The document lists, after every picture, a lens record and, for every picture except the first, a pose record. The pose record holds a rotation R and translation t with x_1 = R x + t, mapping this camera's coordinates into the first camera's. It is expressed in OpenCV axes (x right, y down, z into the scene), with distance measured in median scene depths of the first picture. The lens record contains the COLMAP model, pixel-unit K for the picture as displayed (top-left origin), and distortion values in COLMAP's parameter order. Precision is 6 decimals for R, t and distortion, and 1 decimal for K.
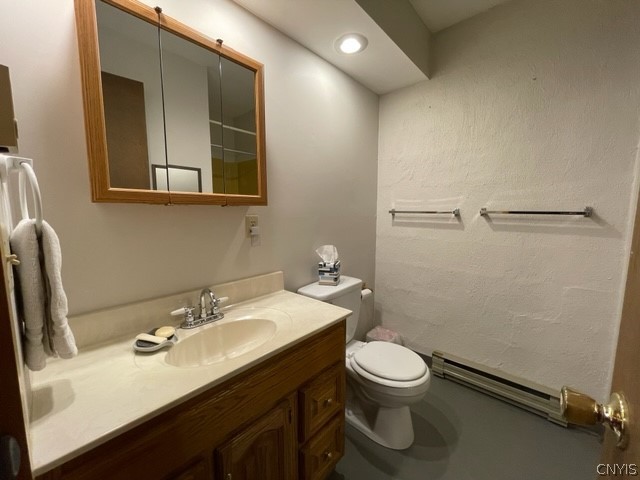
lens RADIAL K [[259.3, 0, 322.0], [0, 259.3, 237.2], [0, 0, 1]] dist [-0.000517, -0.001087]
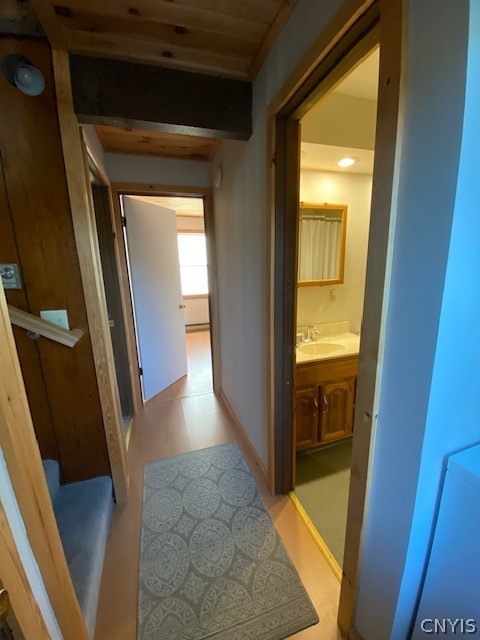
lens RADIAL K [[257.2, 0, 237.2], [0, 257.2, 322.8], [0, 0, 1]] dist [0.007241, -0.009693]
pose [[0.865331, 0.081020, -0.494608, 0.051207], [-0.018757, 0.991391, 0.129581, -0.067620], [0.500849, -0.102853, 0.859402, -0.850717]]
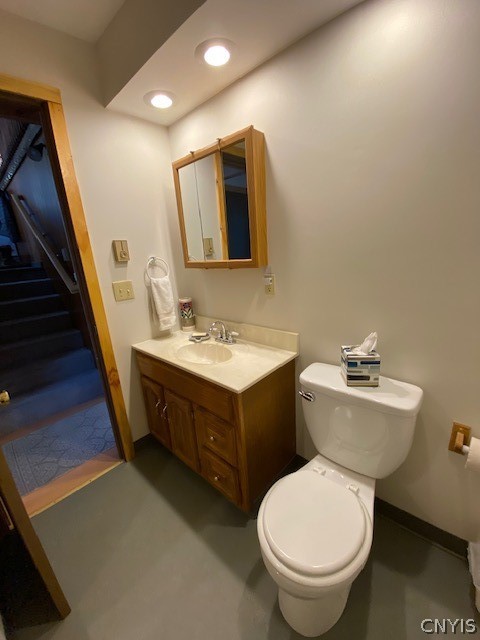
lens RADIAL K [[257.2, 0, 243.5], [0, 257.2, 321.4], [0, 0, 1]] dist [0.007241, -0.009693]
pose [[-0.001452, 0.278398, -0.960465, 0.811108], [-0.030323, 0.960012, 0.278312, -0.187852], [0.999539, 0.029528, 0.007047, 0.853368]]
